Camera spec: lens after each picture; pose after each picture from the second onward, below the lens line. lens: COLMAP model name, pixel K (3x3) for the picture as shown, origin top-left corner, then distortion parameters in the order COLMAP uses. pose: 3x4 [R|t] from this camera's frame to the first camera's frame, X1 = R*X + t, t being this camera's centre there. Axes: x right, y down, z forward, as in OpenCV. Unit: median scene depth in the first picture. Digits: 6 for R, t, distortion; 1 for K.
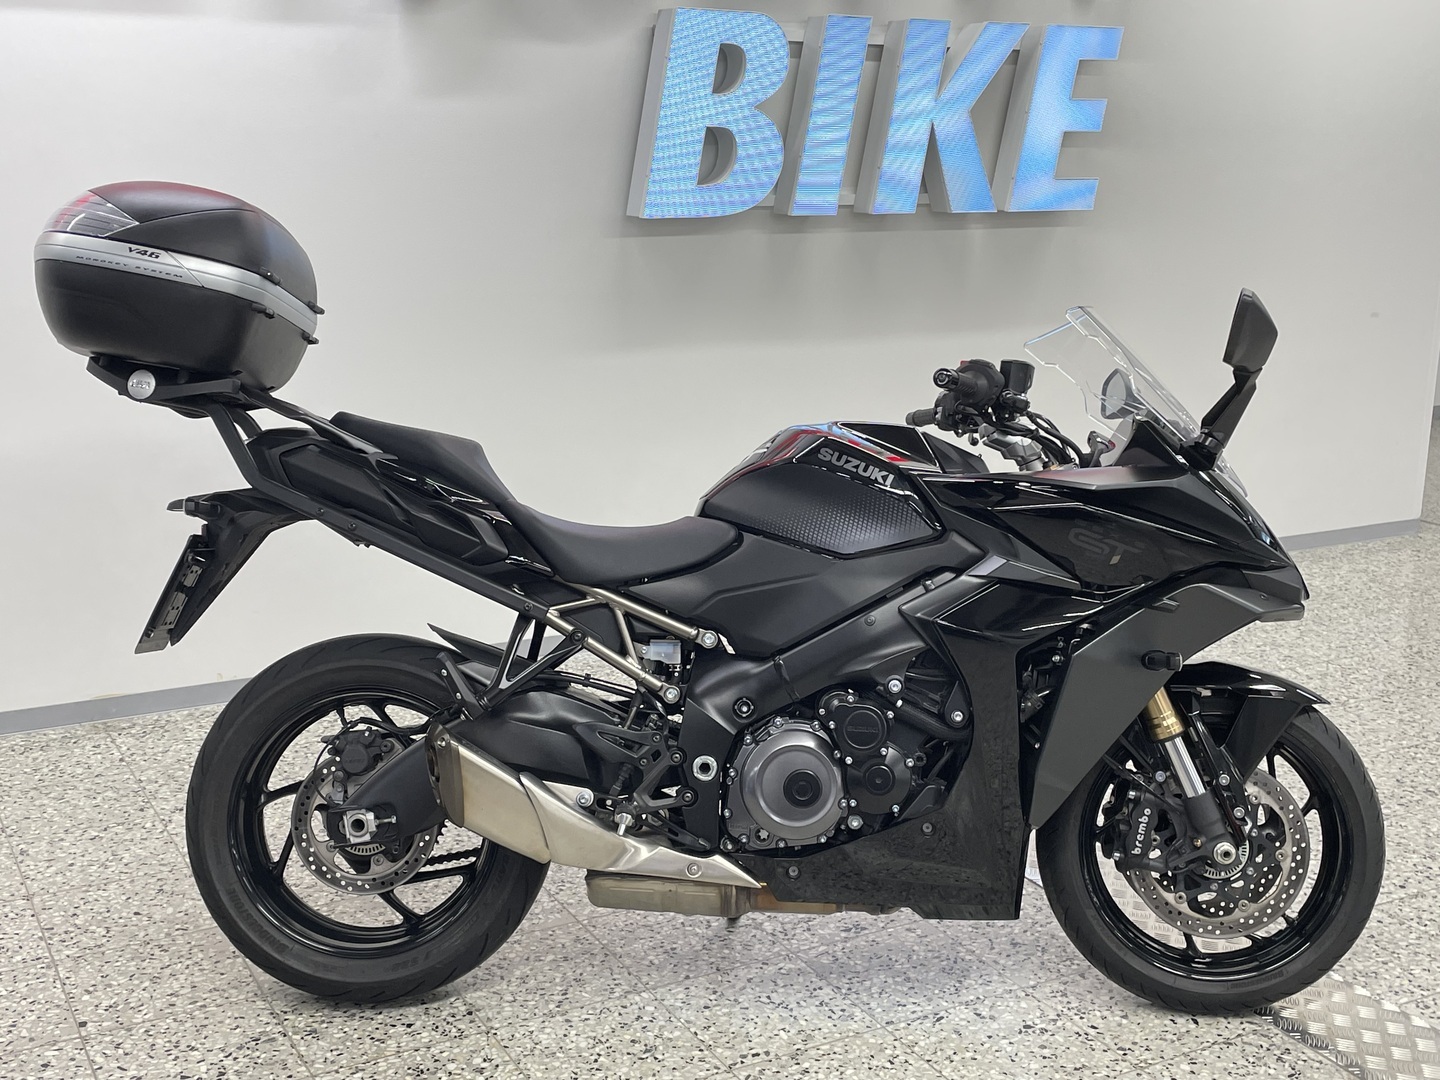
lens RADIAL K [[1711.5, 0, 733.1], [0, 1711.5, 565.2], [0, 0, 1]] dist [0.124843, -0.188325]
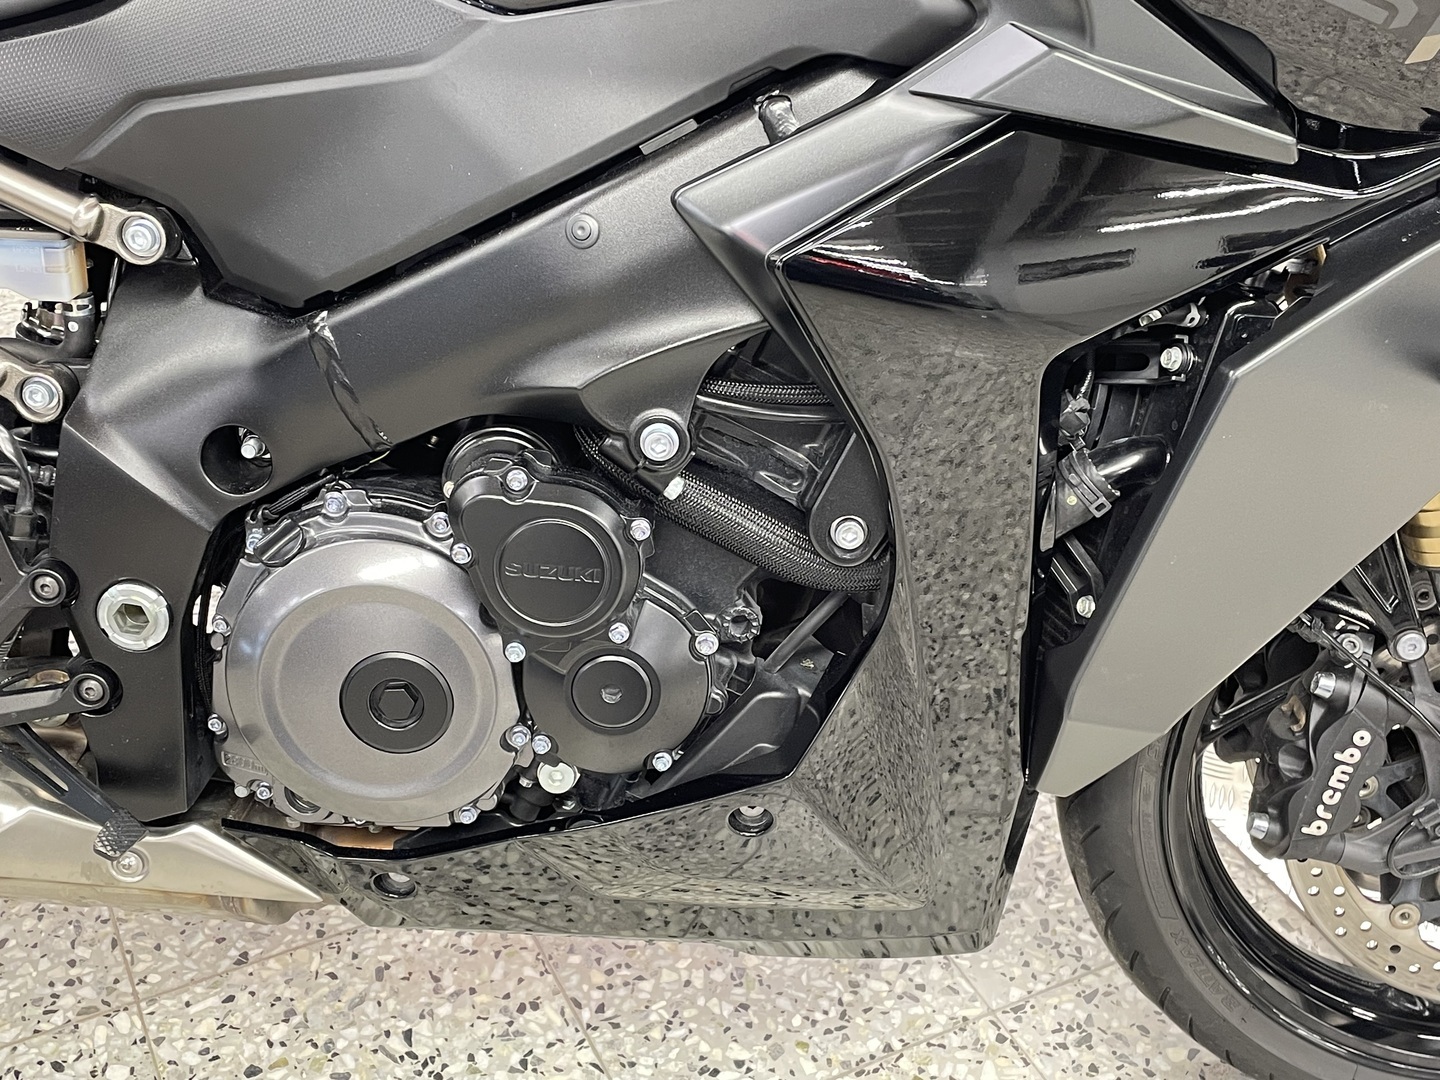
lens RADIAL K [[1711.5, 0, 733.1], [0, 1711.5, 565.2], [0, 0, 1]] dist [0.124843, -0.188325]
pose [[0.999192, 0.037684, -0.013959, 0.109798], [-0.029856, 0.928624, 0.369818, -0.026120], [0.026899, -0.369103, 0.928999, 0.670994]]
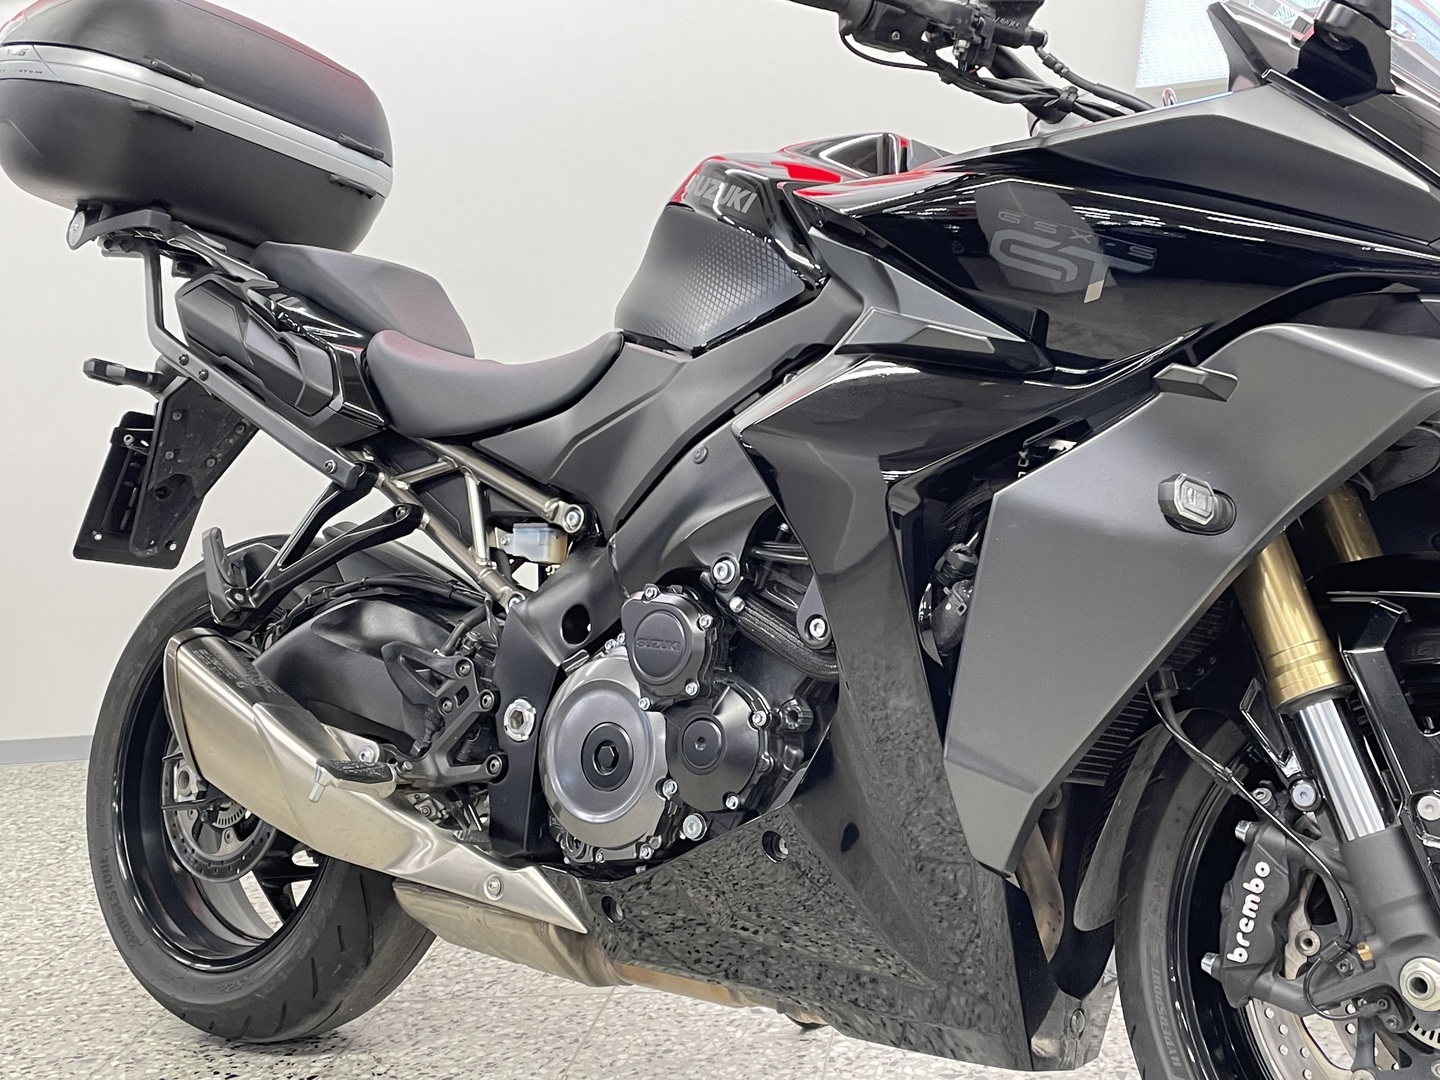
lens RADIAL K [[1711.5, 0, 733.1], [0, 1711.5, 565.2], [0, 0, 1]] dist [0.124843, -0.188325]
pose [[0.786351, -0.012863, -0.617647, 0.416647], [-0.054927, 0.994368, -0.090639, 0.113760], [0.615334, 0.105200, 0.781215, 0.559472]]
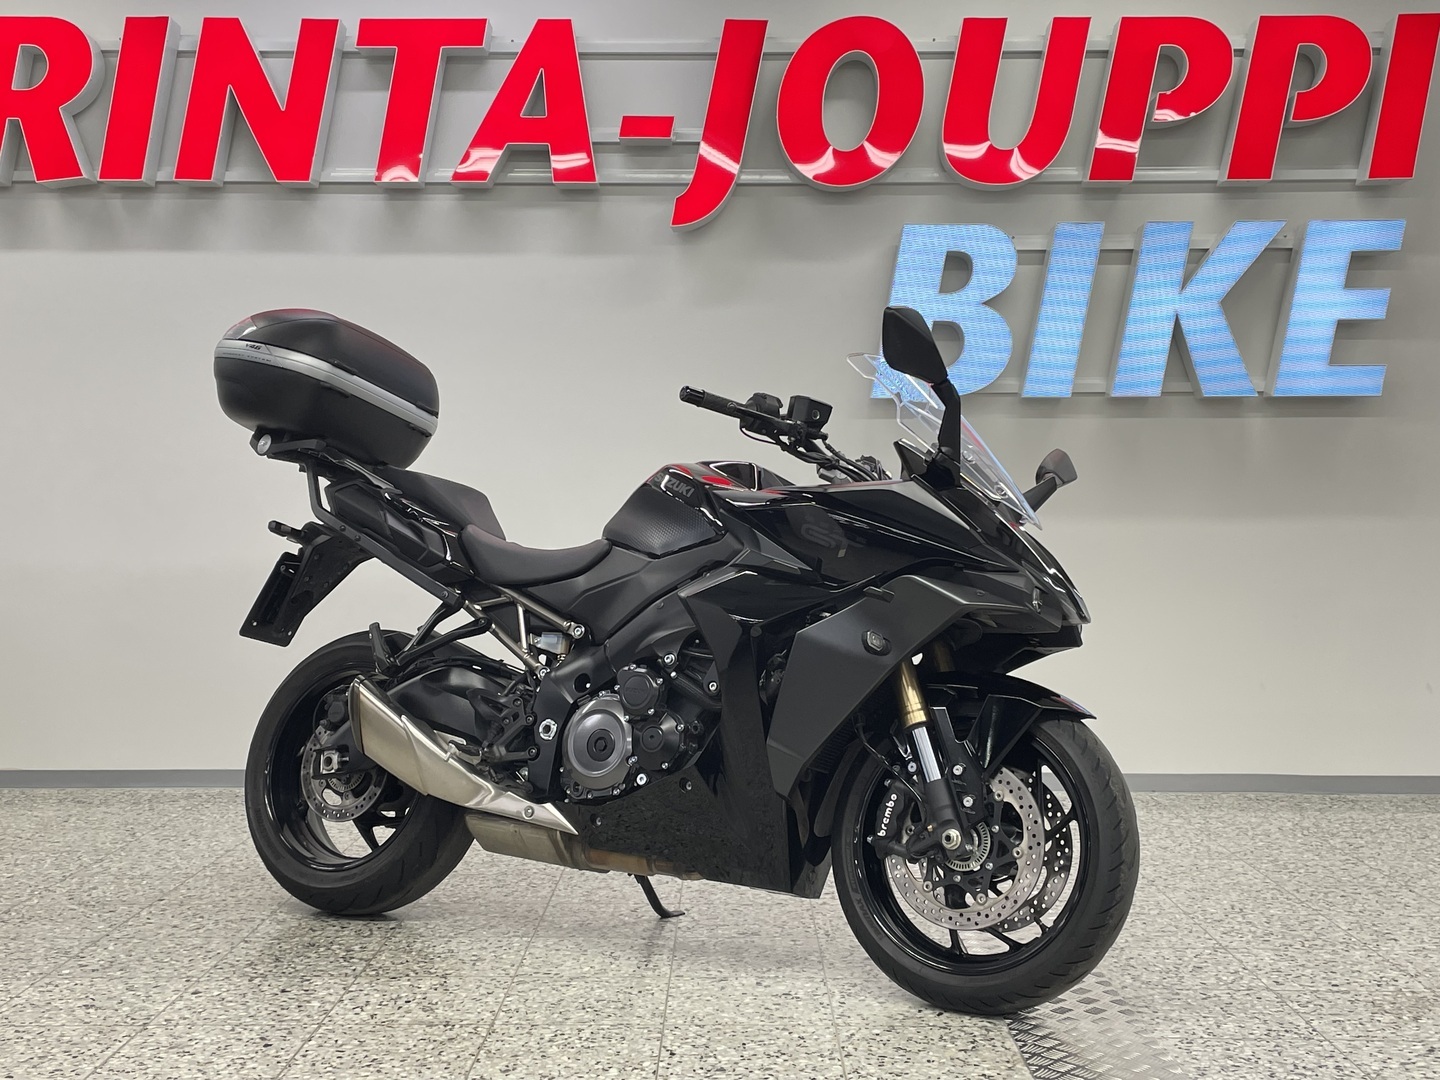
lens RADIAL K [[1711.5, 0, 733.1], [0, 1711.5, 565.2], [0, 0, 1]] dist [0.124843, -0.188325]
pose [[0.871154, 0.002969, -0.491000, 0.689222], [-0.111201, 0.975192, -0.191402, 0.220876], [0.478251, 0.221341, 0.849873, 0.002631]]
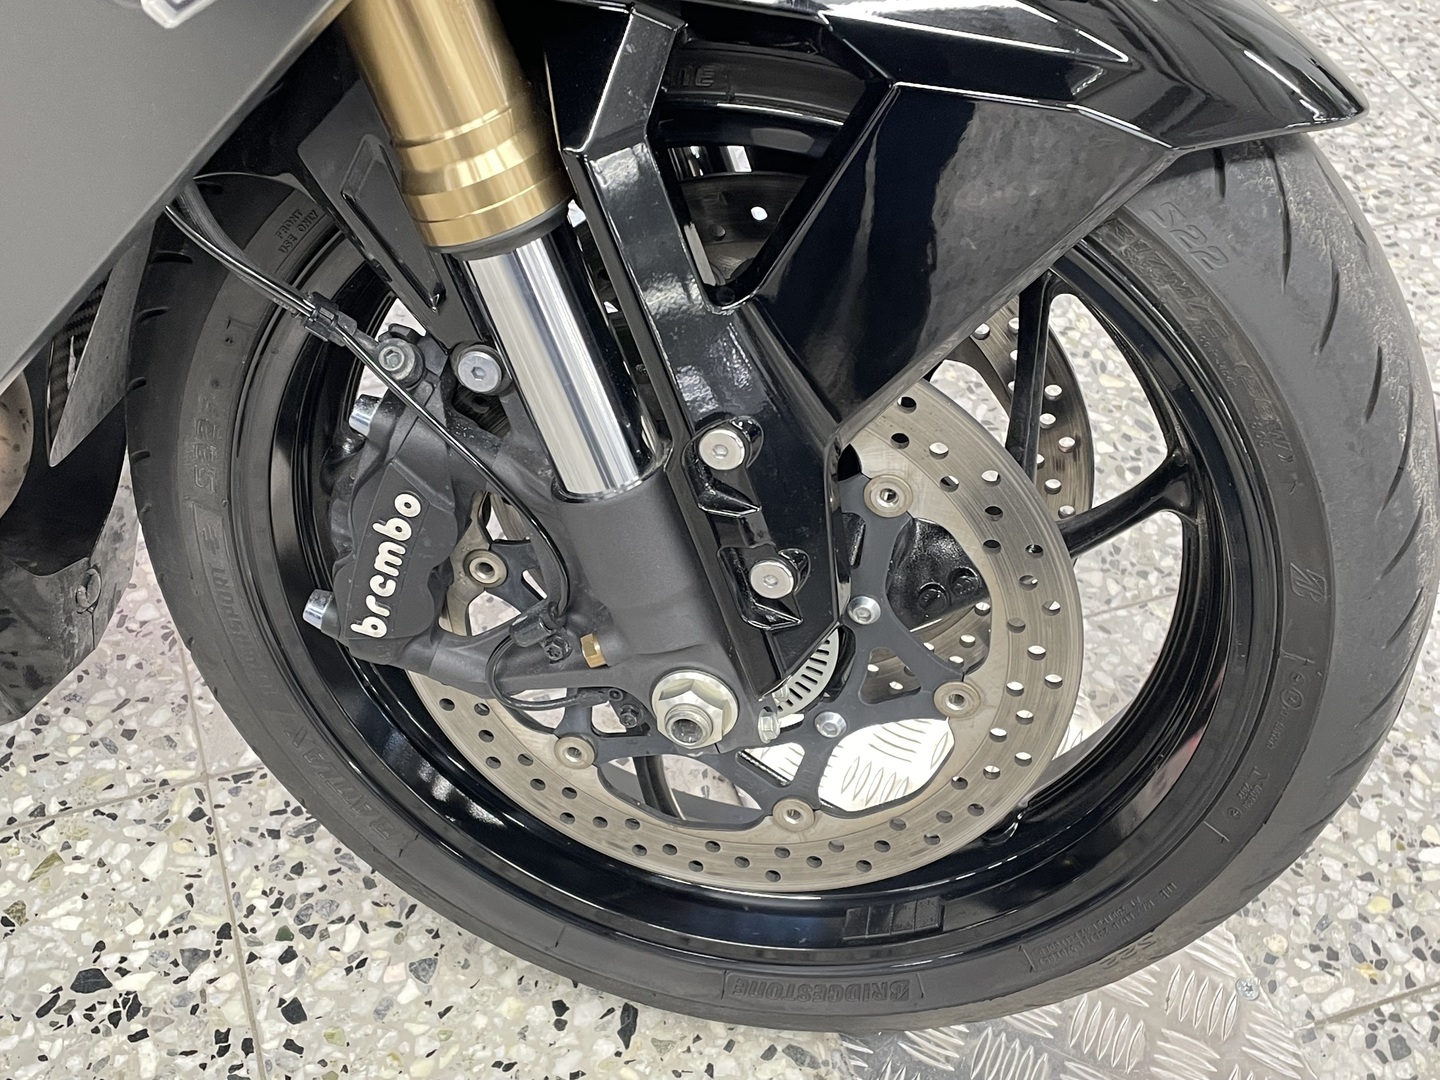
lens RADIAL K [[1721.9, 0, 720.0], [0, 1721.9, 540.0], [0, 0, 1]] dist [0.058144, -0.024392]
pose [[0.984915, 0.154201, -0.078513, 0.304999], [-0.082437, 0.817073, 0.570610, 0.008216], [0.152140, -0.555530, 0.817459, 0.819933]]
